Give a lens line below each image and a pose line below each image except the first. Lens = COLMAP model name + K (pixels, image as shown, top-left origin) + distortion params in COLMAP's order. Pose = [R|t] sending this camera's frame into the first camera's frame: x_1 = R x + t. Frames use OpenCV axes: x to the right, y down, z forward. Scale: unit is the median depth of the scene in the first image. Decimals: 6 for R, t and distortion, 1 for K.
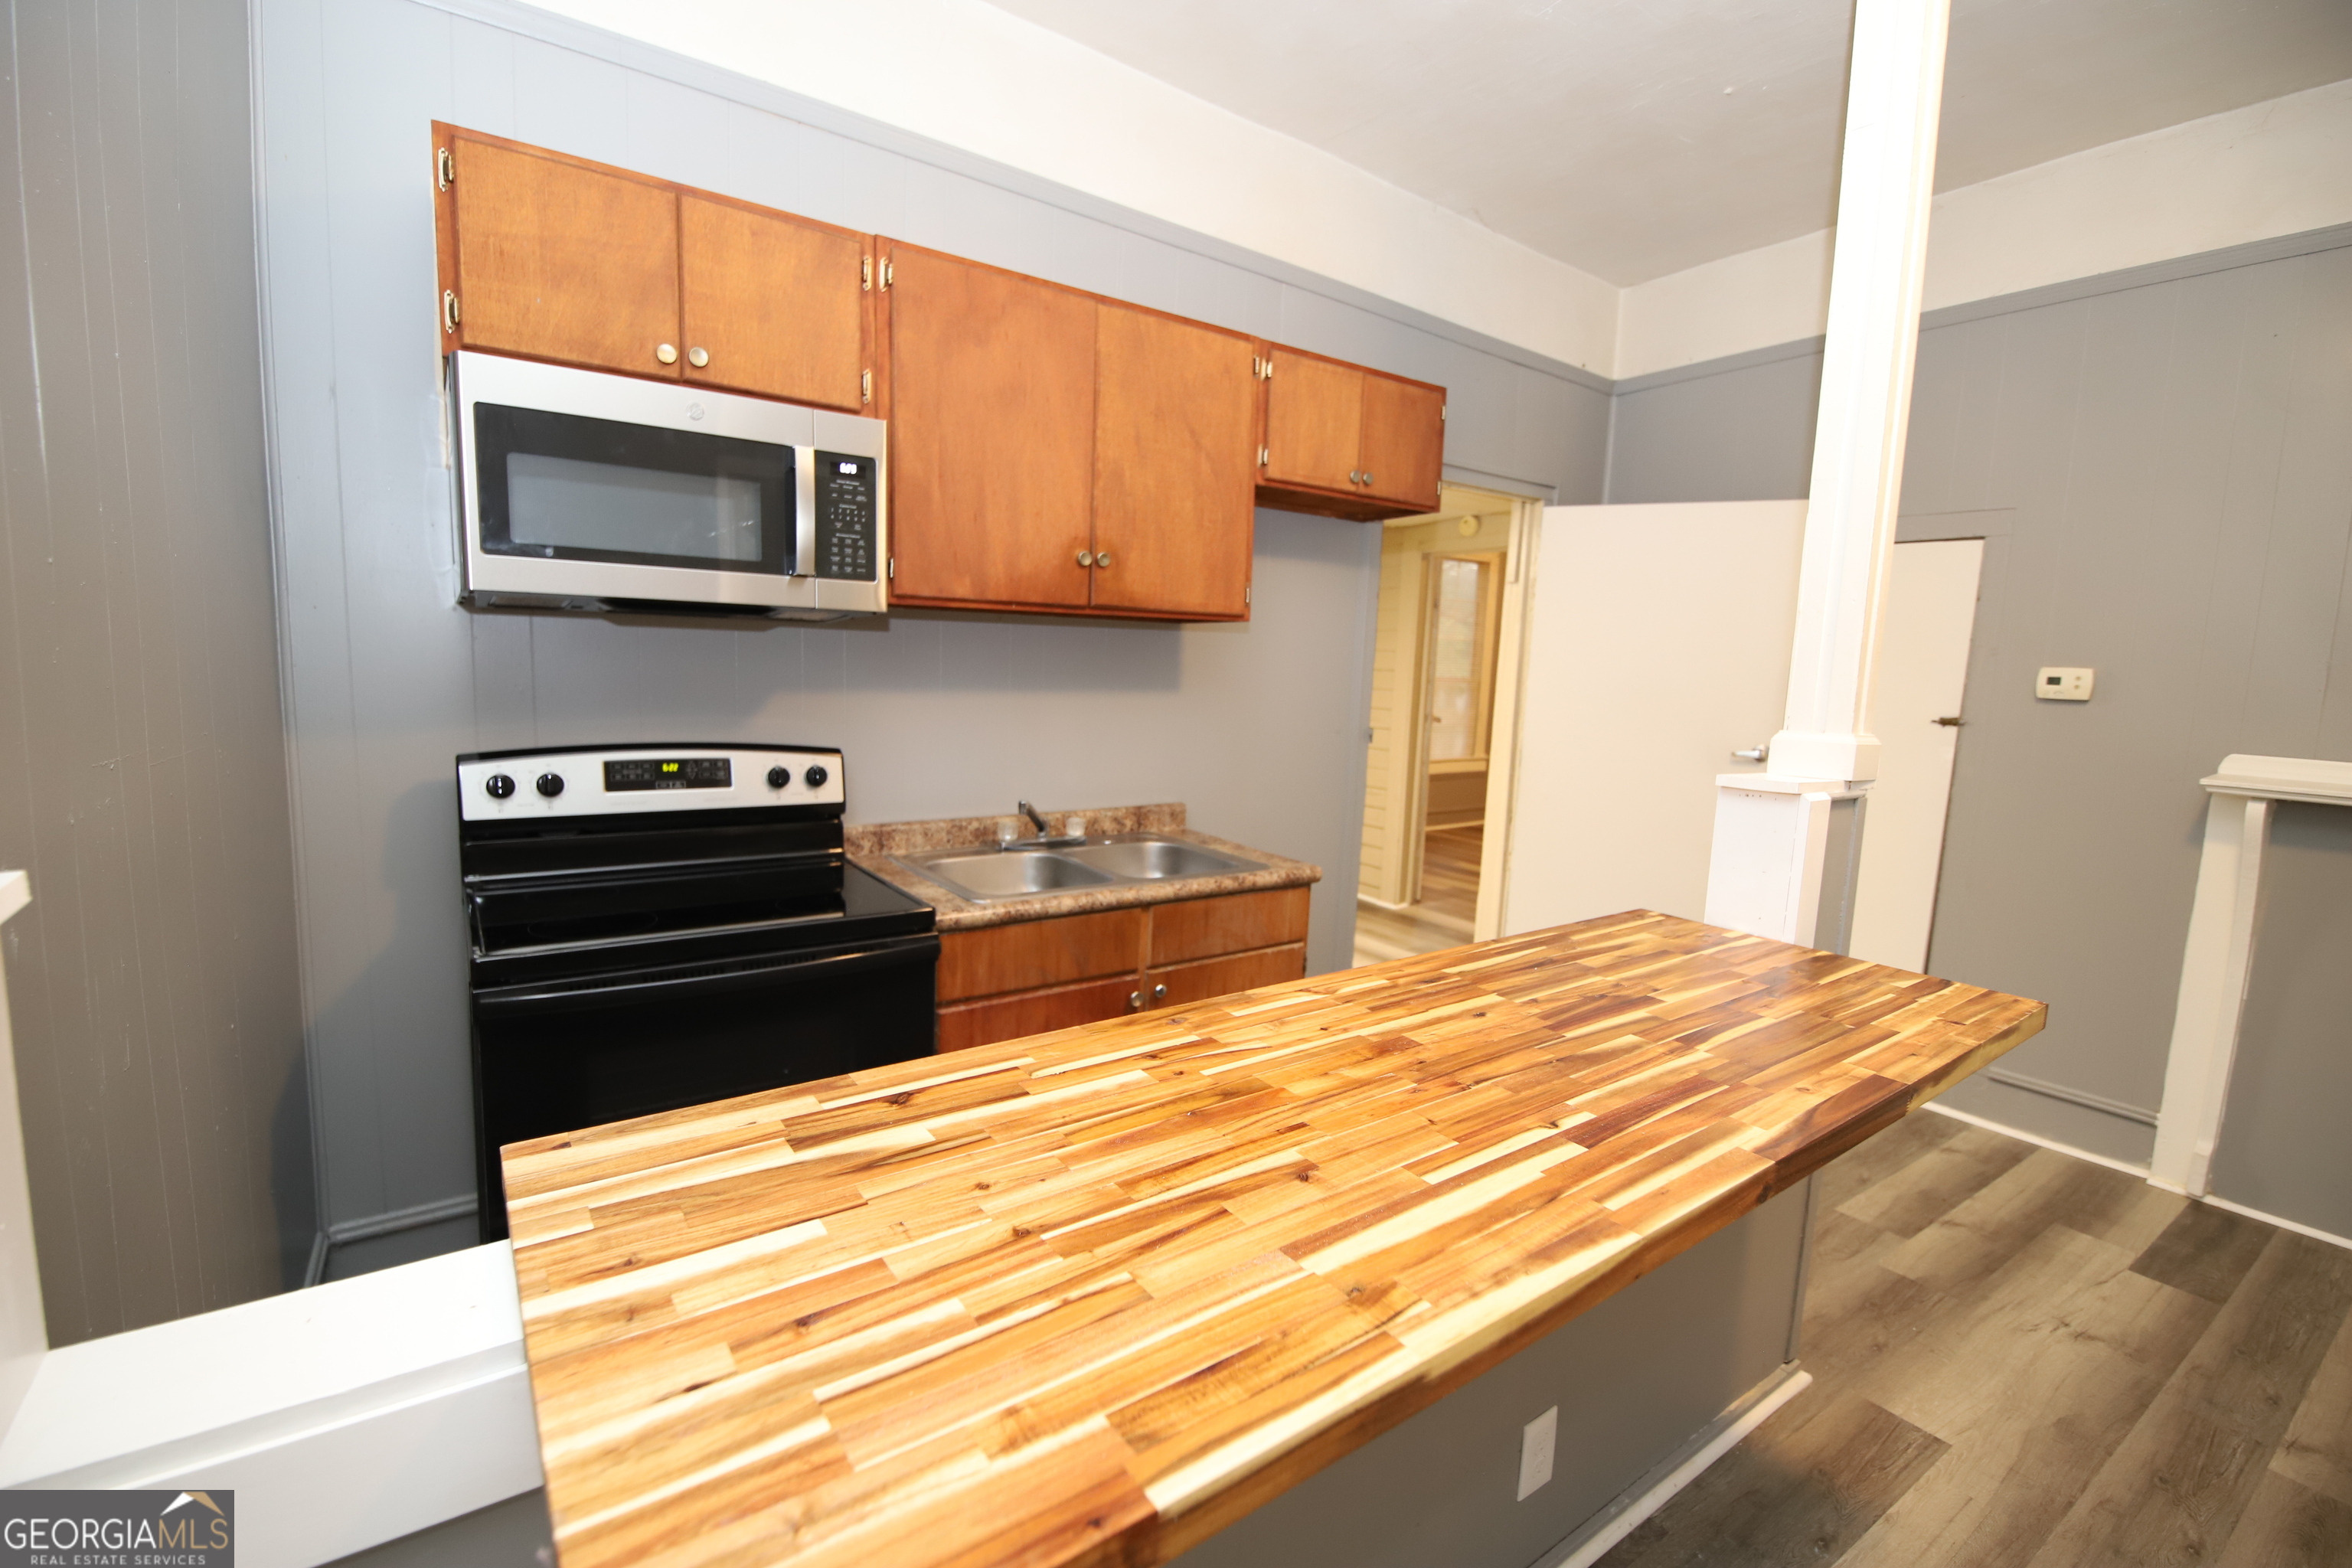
lens RADIAL K [[1016.2, 0, 1156.4], [0, 1016.2, 788.8], [0, 0, 1]] dist [-0.008215, -0.005394]
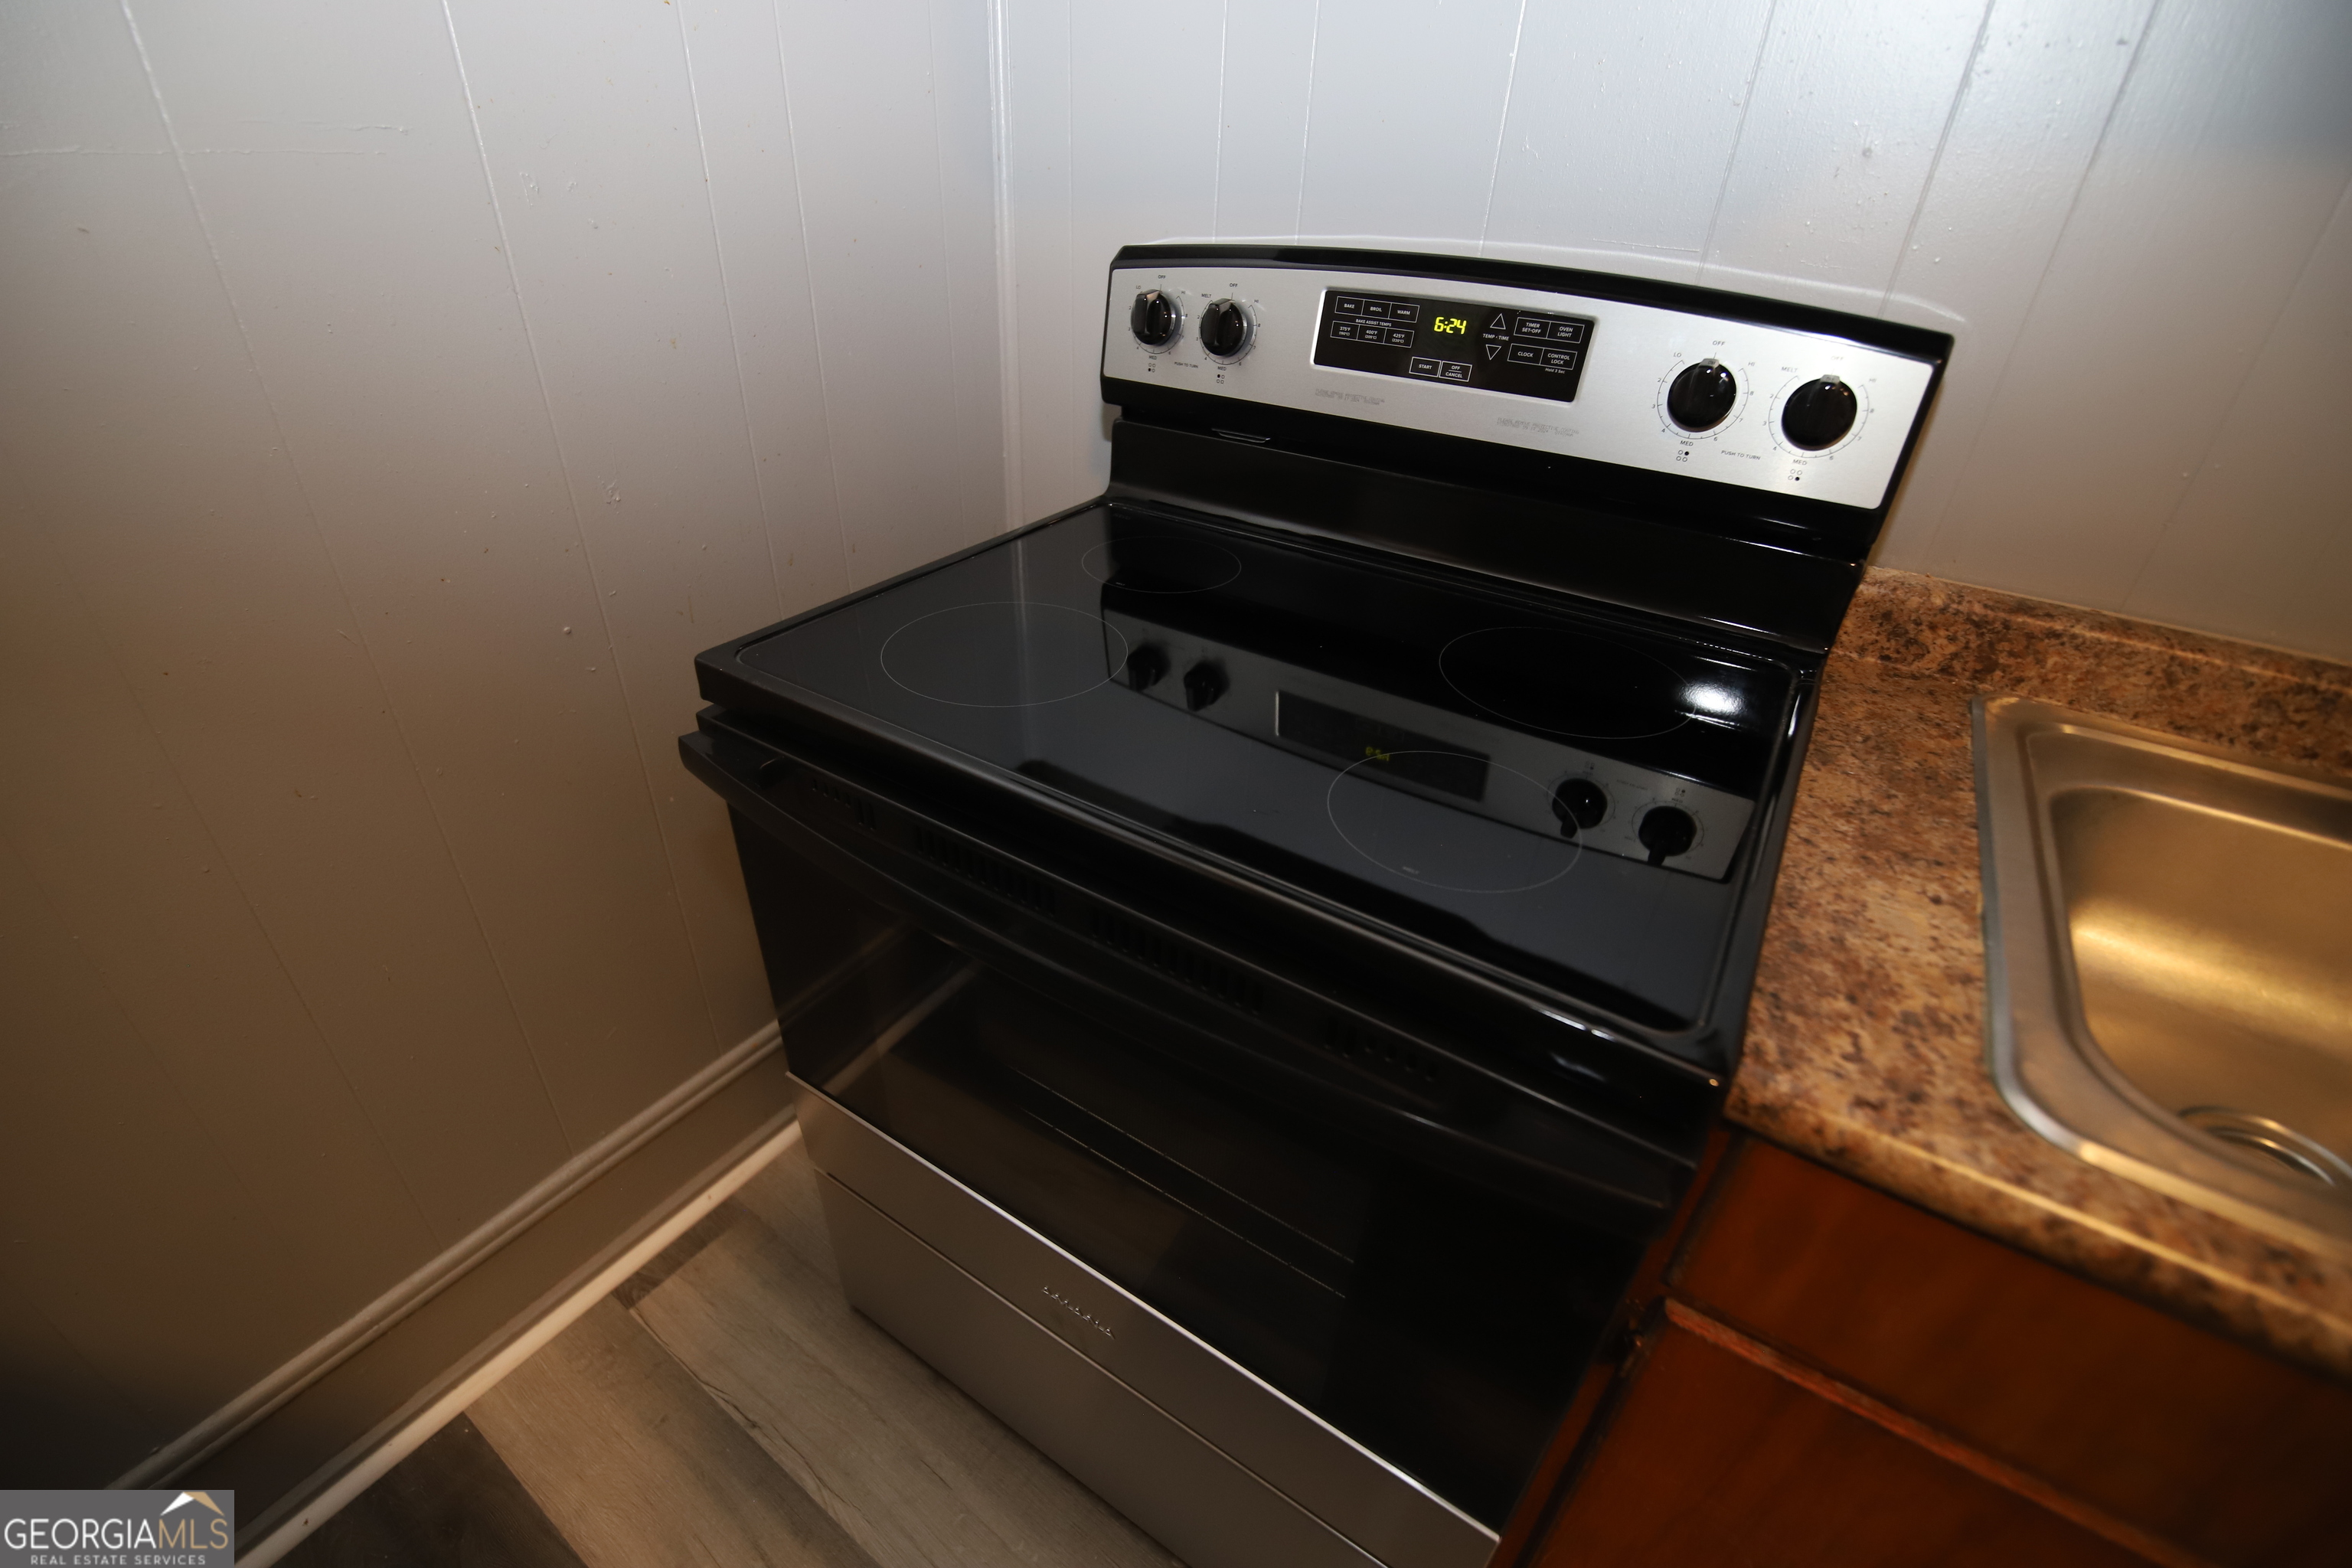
lens RADIAL K [[1016.2, 0, 1174.4], [0, 1016.2, 788.5], [0, 0, 1]] dist [-0.008215, -0.005394]
pose [[0.382556, 0.462608, -0.799778, -0.101937], [-0.150092, 0.885242, 0.440249, -0.018979], [0.911660, -0.048380, 0.408088, 0.735623]]
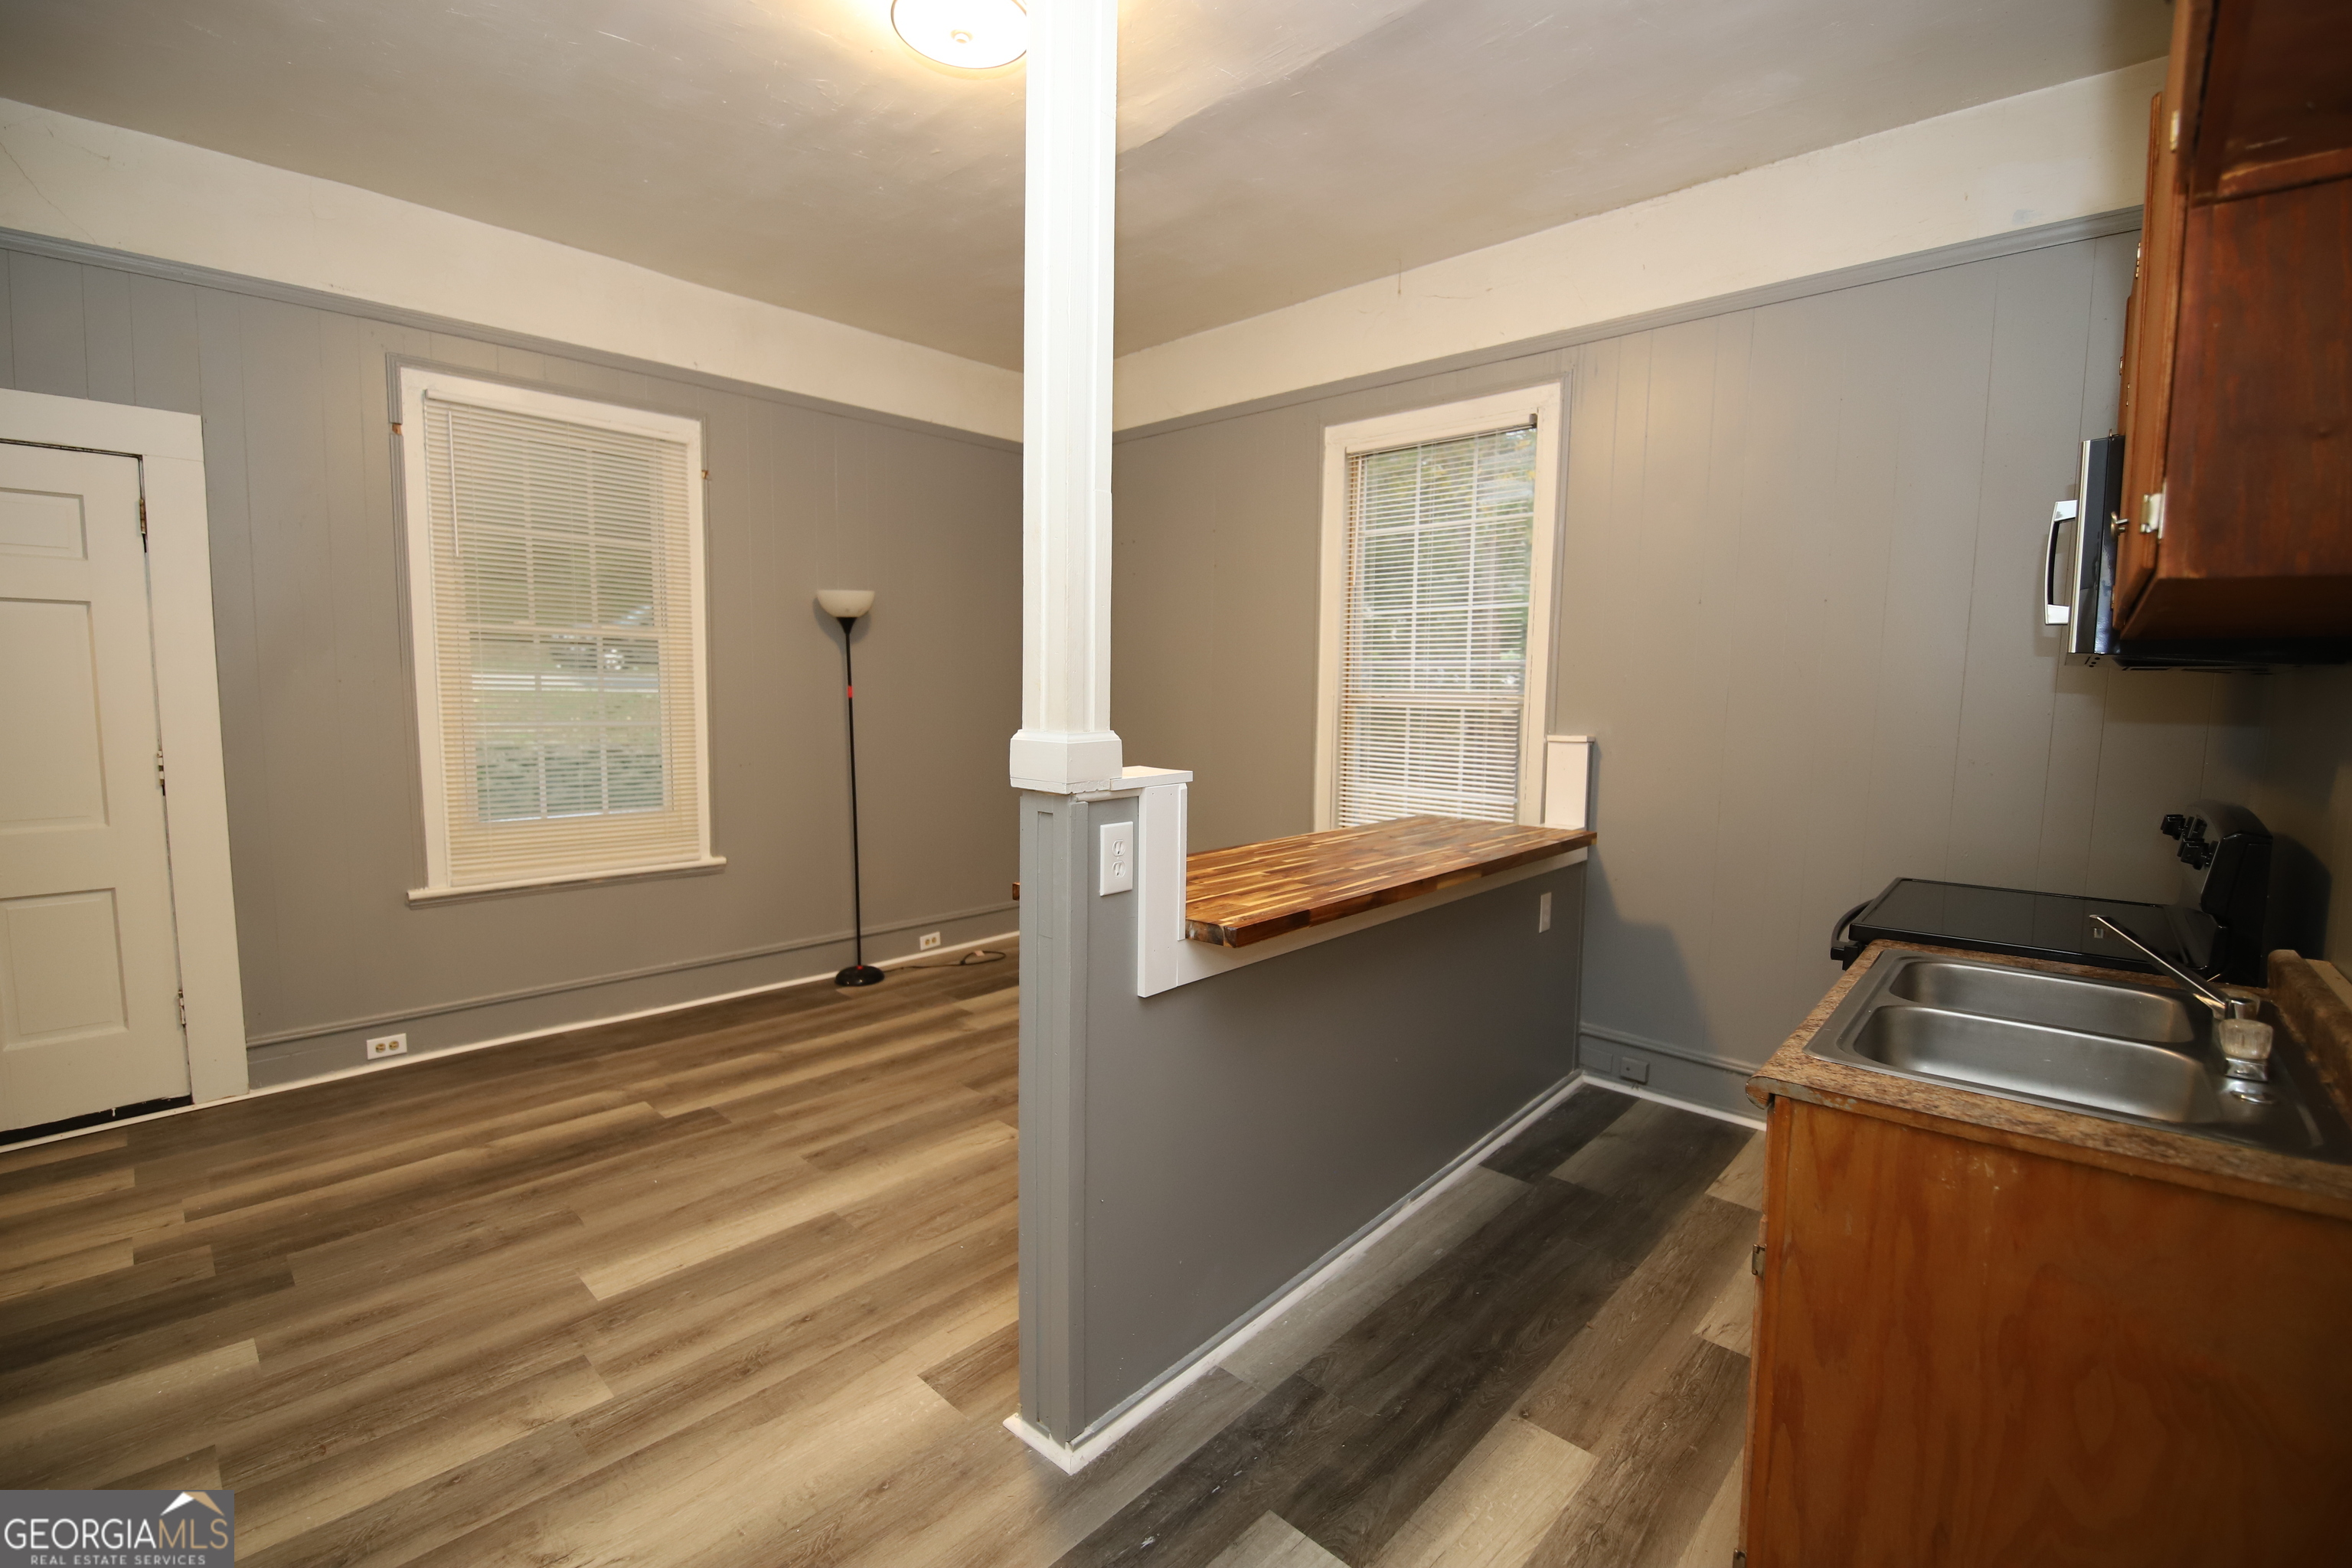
lens RADIAL K [[1016.2, 0, 1163.8], [0, 1016.2, 777.8], [0, 0, 1]] dist [-0.008215, -0.005394]
pose [[-0.974972, -0.031743, -0.220049, 0.711660], [-0.077078, 0.976630, 0.200629, -0.185837], [0.208538, 0.212569, -0.954634, 1.746522]]
